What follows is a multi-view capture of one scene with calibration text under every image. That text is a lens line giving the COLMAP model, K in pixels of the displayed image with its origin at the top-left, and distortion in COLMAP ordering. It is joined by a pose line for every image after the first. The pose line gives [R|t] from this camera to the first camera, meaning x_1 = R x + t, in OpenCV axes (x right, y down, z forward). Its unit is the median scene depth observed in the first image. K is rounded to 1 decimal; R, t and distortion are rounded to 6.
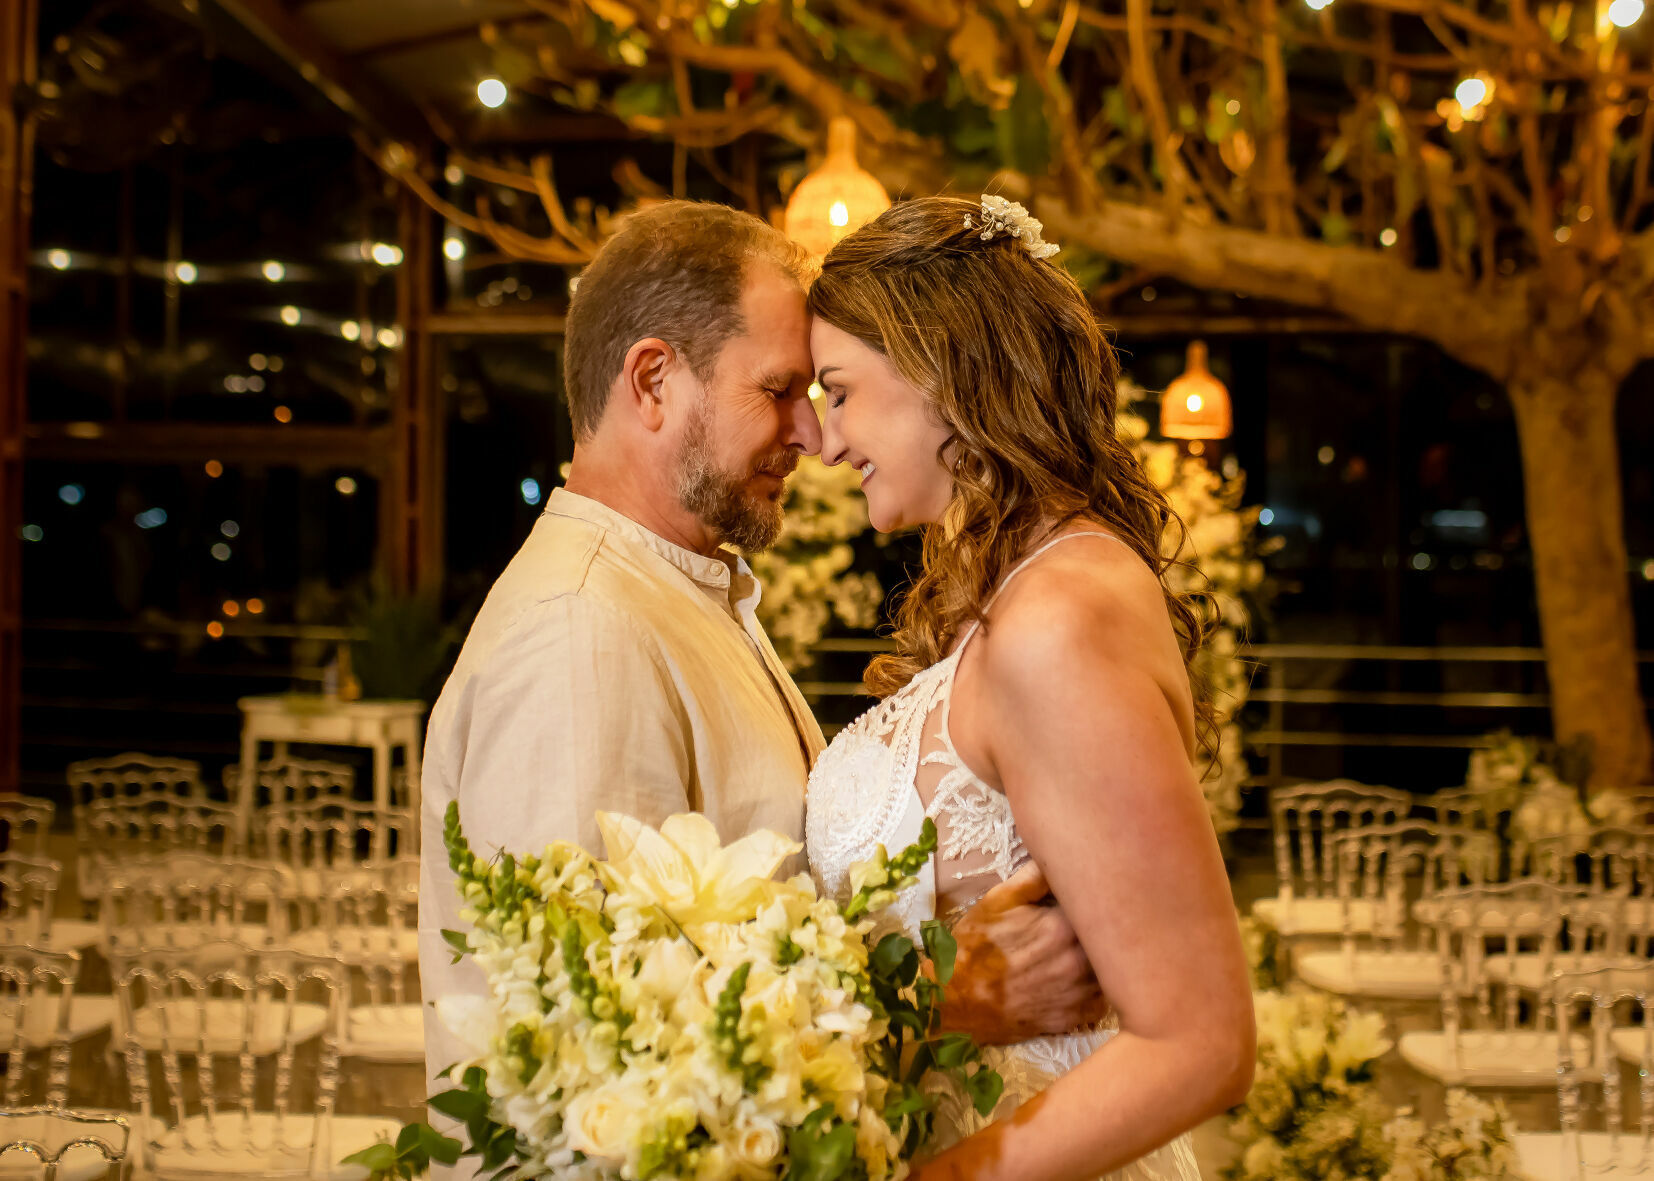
lens RADIAL K [[2303.5, 0, 928.6], [0, 2303.5, 435.3], [0, 0, 1]] dist [-0.105532, -0.000566]
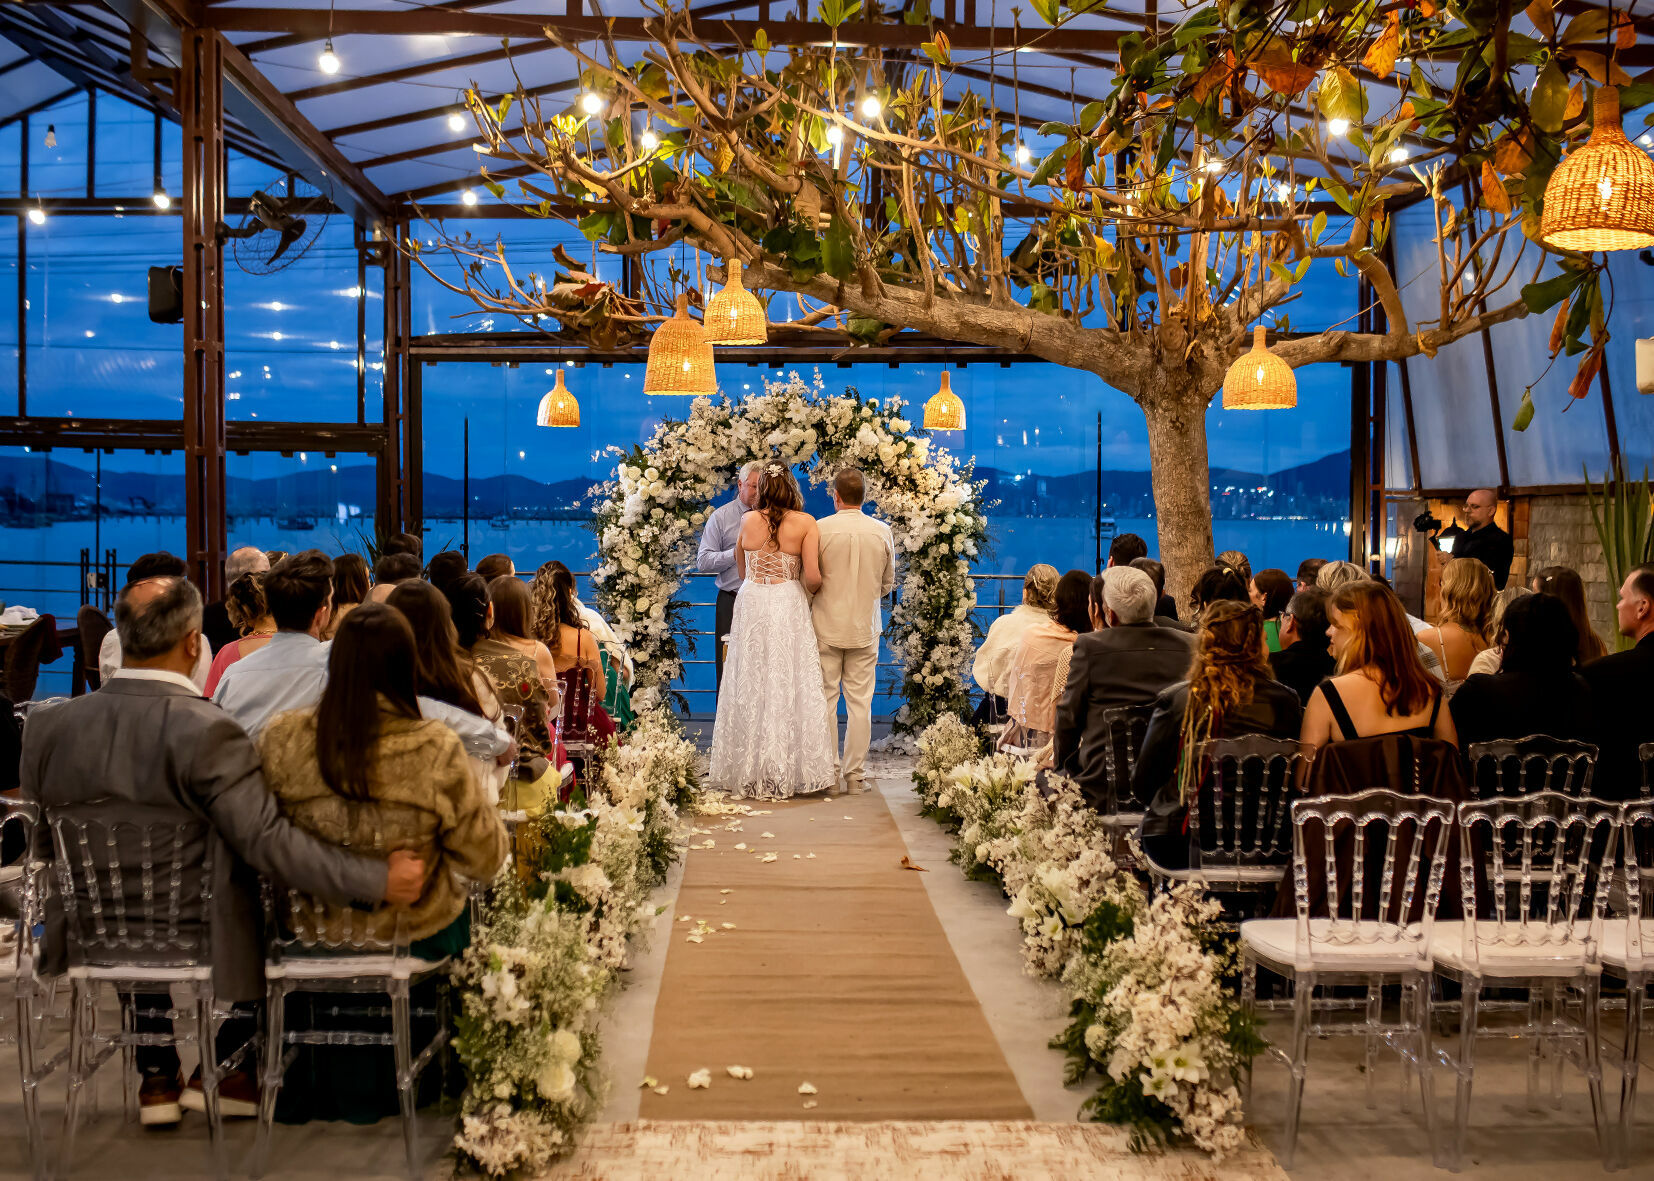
lens RADIAL K [[2042.2, 0, 822.1], [0, 2042.2, 664.0], [0, 0, 1]] dist [-0.107303, 0.001982]
pose [[0.998799, -0.007551, 0.048415, -0.035003], [0.001370, 0.991972, 0.126449, -0.020086], [-0.048981, -0.126230, 0.990791, -0.396751]]
